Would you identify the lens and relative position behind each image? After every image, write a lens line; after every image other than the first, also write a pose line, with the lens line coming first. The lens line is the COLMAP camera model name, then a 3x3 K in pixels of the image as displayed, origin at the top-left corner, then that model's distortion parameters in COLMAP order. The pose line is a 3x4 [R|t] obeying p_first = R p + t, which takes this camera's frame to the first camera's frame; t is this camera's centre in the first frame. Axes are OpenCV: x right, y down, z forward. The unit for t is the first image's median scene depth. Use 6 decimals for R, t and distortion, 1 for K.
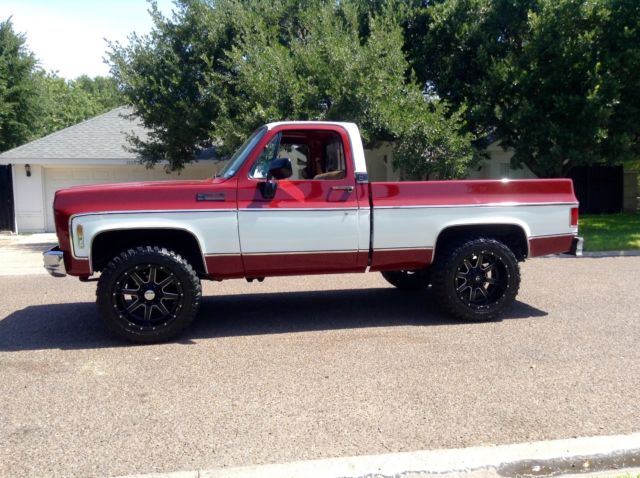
lens RADIAL K [[614.6, 0, 318.6], [0, 614.6, 241.0], [0, 0, 1]] dist [0.046314, 0.000000]
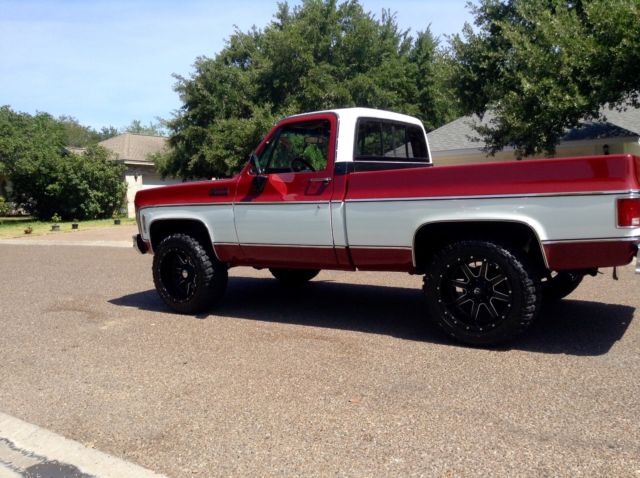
lens RADIAL K [[614.6, 0, 316.6], [0, 614.6, 244.0], [0, 0, 1]] dist [0.046314, 0.000000]
pose [[0.686671, 0.049093, -0.725309, 0.684404], [-0.029513, 0.998777, 0.039662, -0.022999], [0.726369, -0.005829, 0.687280, 0.323236]]
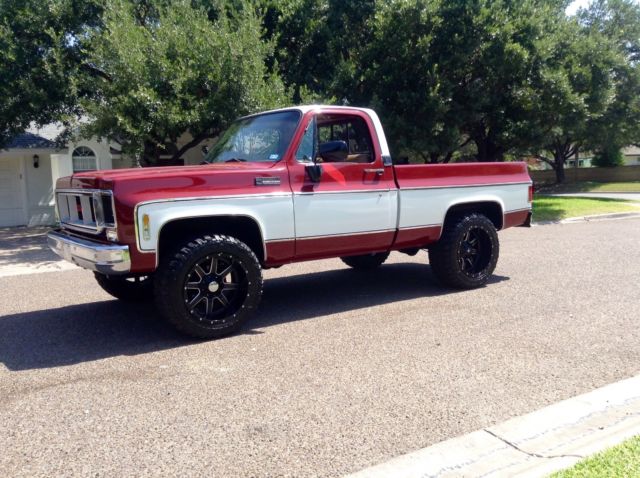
lens RADIAL K [[614.6, 0, 315.7], [0, 614.6, 250.0], [0, 0, 1]] dist [0.046314, 0.000000]
pose [[0.923406, -0.060883, 0.378965, -0.429248], [0.051566, 0.998067, 0.034696, 0.006340], [-0.380344, -0.012497, 0.924761, 0.066236]]
